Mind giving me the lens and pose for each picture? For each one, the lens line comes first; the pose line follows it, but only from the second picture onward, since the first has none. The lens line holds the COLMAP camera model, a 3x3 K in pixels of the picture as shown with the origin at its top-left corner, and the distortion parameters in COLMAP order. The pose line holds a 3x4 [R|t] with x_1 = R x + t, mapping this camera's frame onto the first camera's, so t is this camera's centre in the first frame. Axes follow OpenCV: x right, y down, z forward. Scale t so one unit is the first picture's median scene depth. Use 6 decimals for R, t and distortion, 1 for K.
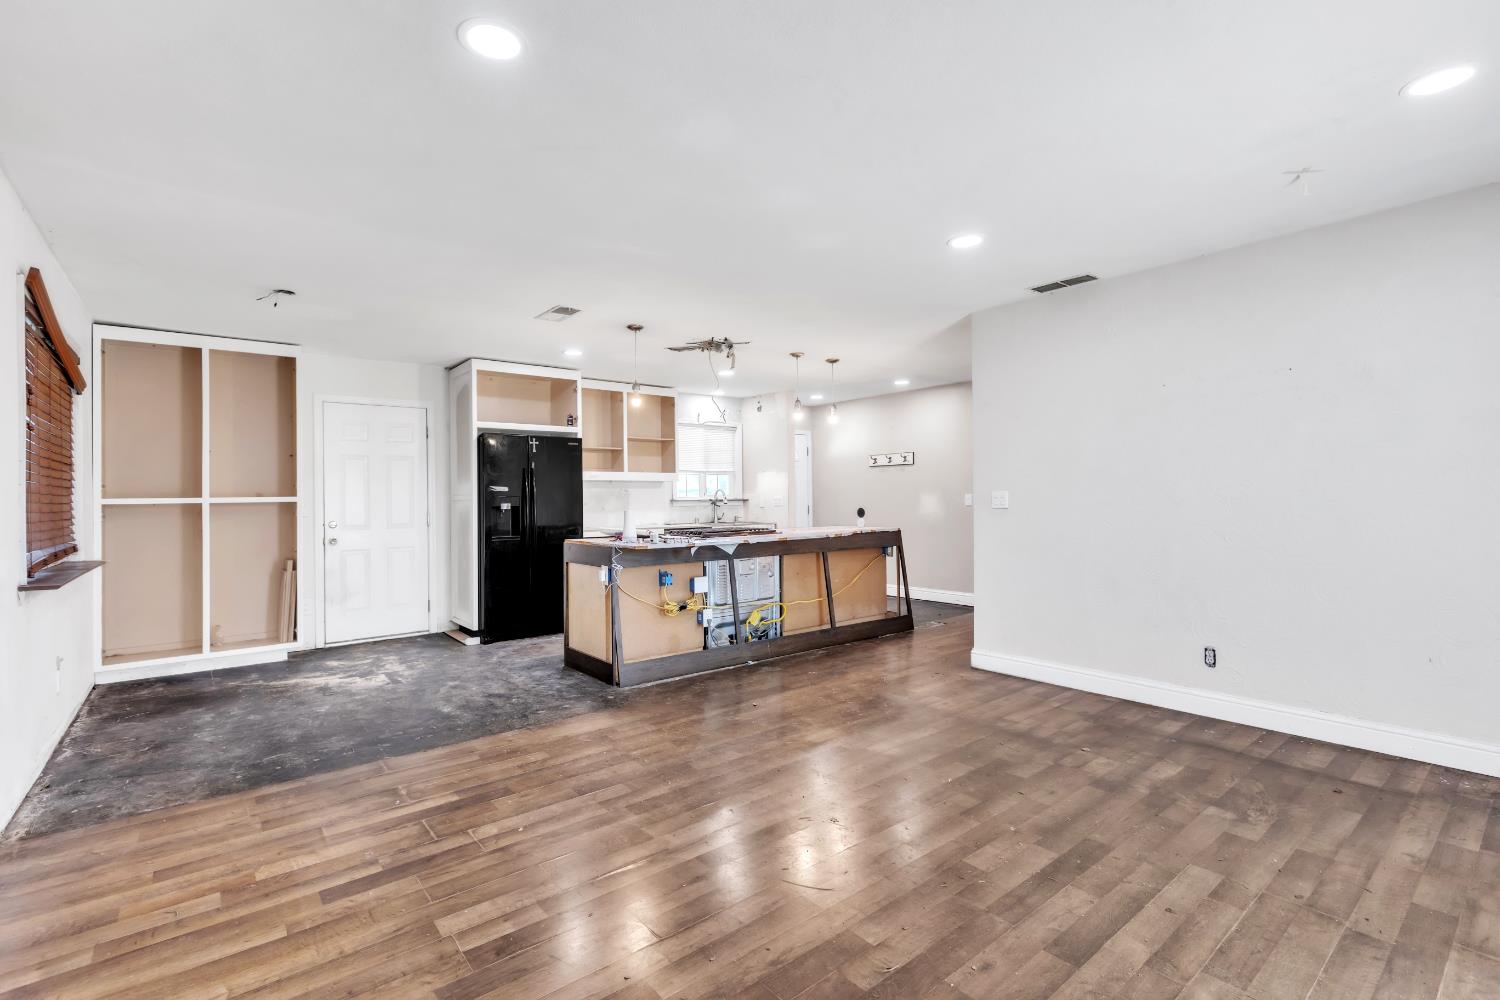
lens RADIAL K [[687.9, 0, 749.3], [0, 687.9, 493.8], [0, 0, 1]] dist [-0.001217, -0.000055]
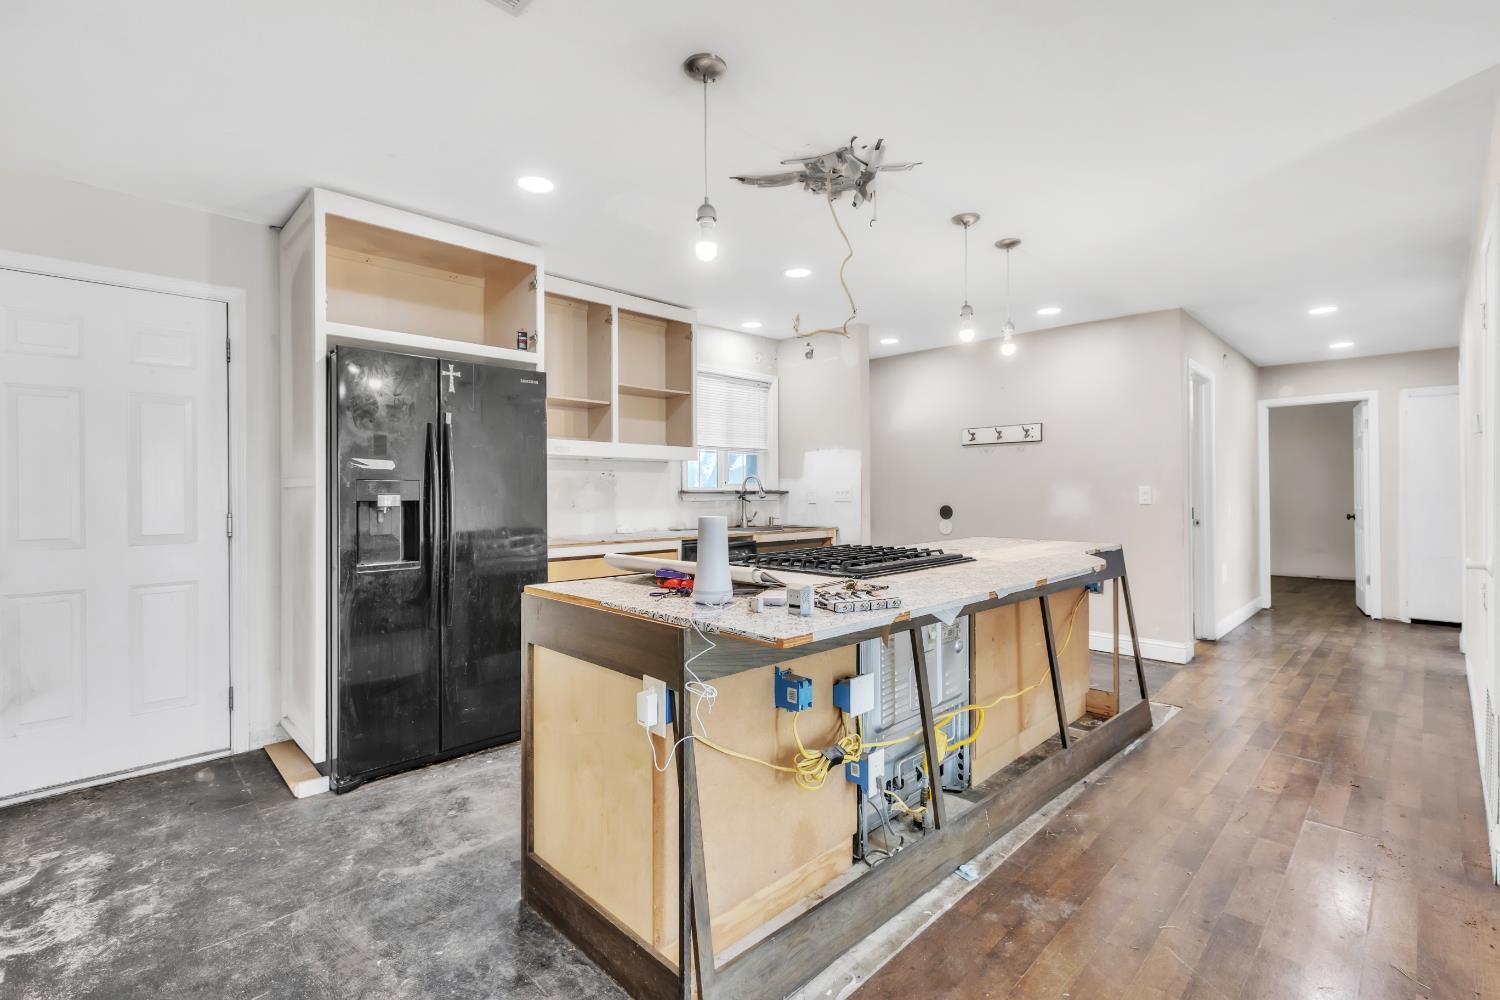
lens RADIAL K [[677.5, 0, 744.9], [0, 677.5, 491.8], [0, 0, 1]] dist [0.001598, -0.000064]
pose [[0.995297, 0.008798, 0.096470, -0.141217], [-0.009519, 0.999930, 0.007015, 0.005628], [-0.096401, -0.007900, 0.995311, 0.468498]]
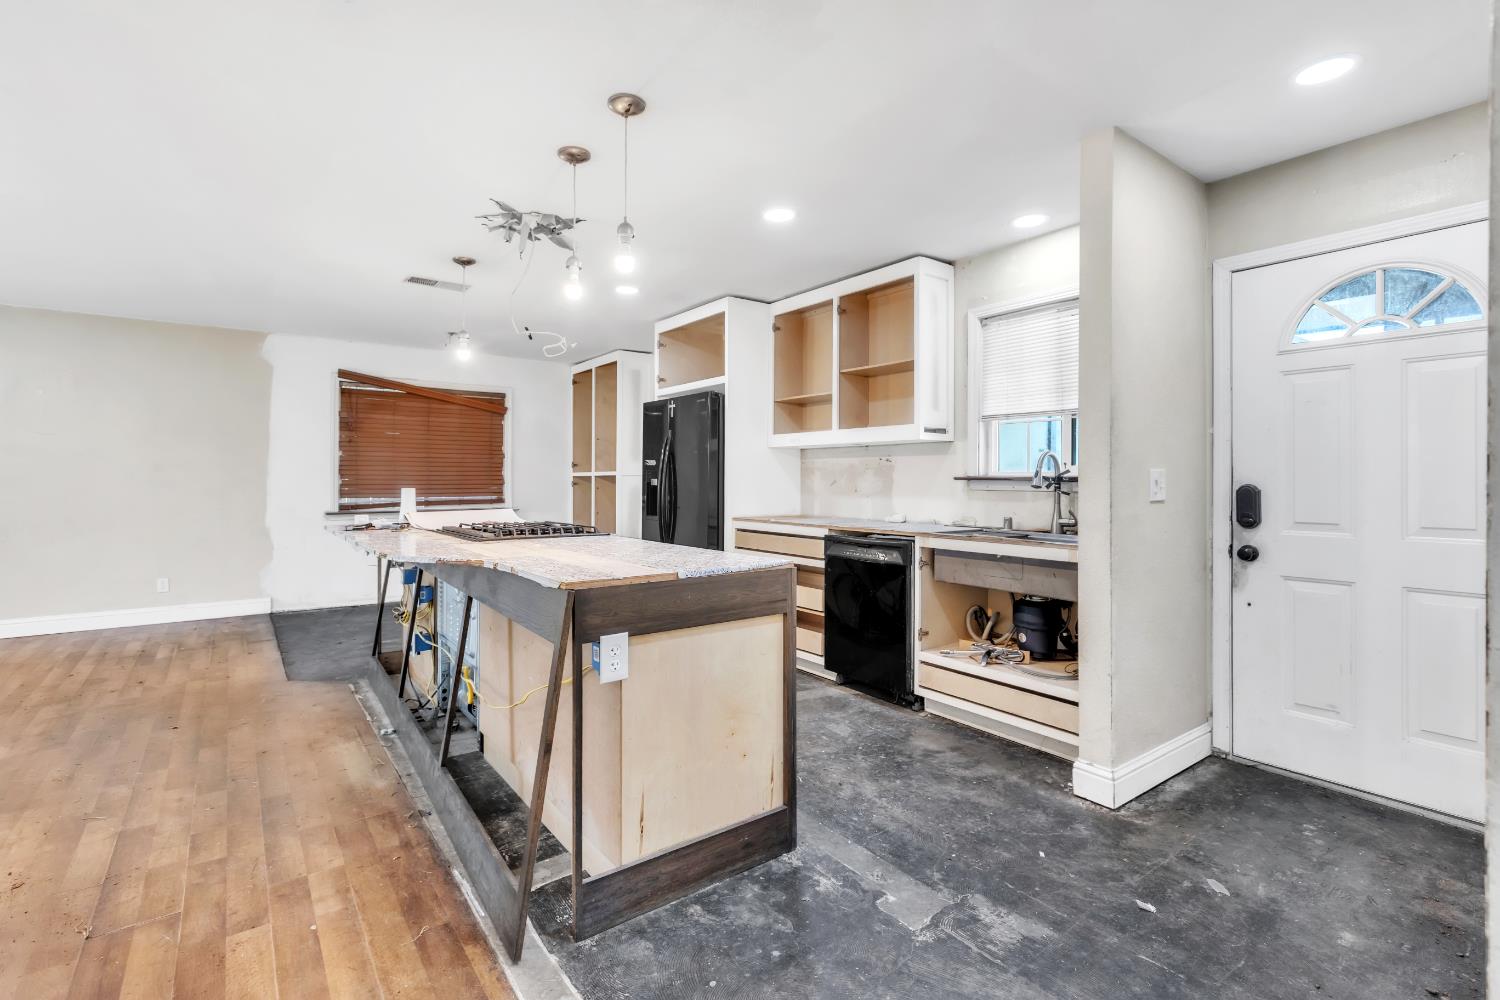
lens RADIAL K [[686.7, 0, 731.8], [0, 686.7, 476.7], [0, 0, 1]] dist [0.000485, 0.000078]
pose [[-0.052464, 0.010176, -0.998571, 0.491215], [0.008277, 0.999918, 0.009755, 0.003159], [0.998589, -0.007754, -0.052544, 1.069165]]
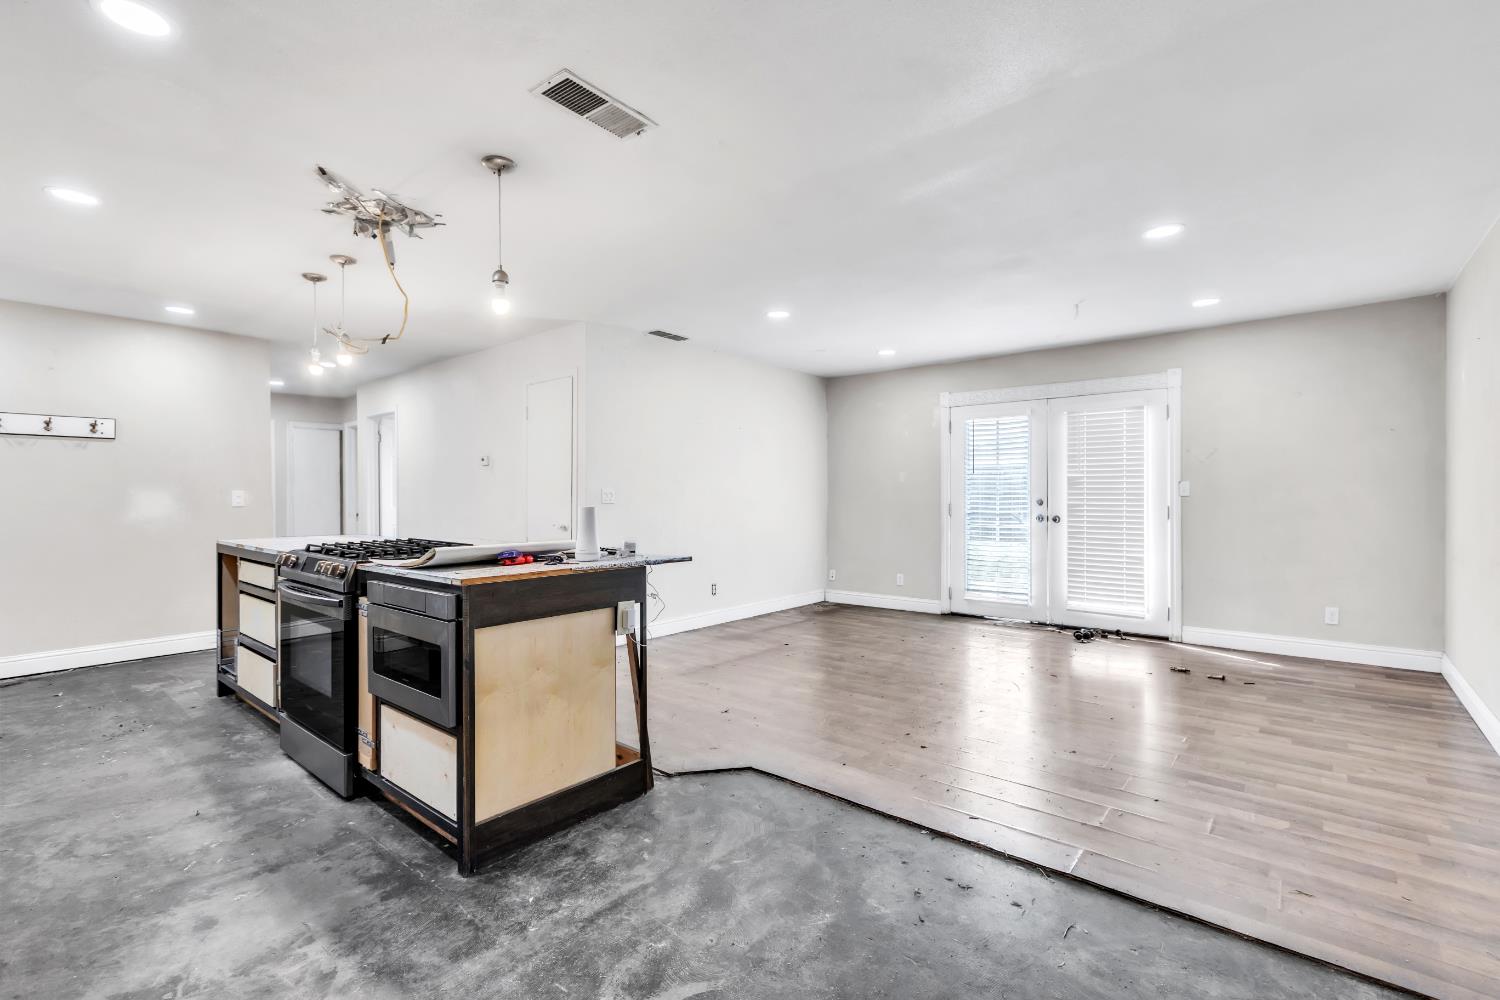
lens RADIAL K [[665.8, 0, 750.0], [0, 665.8, 500.0], [0, 0, 1]] dist [0.000374, -0.000111]
pose [[-0.193927, 0.004870, 0.981004, -0.556680], [-0.003531, 0.999978, -0.005662, 0.014967], [-0.981010, -0.004562, -0.193905, 0.715770]]
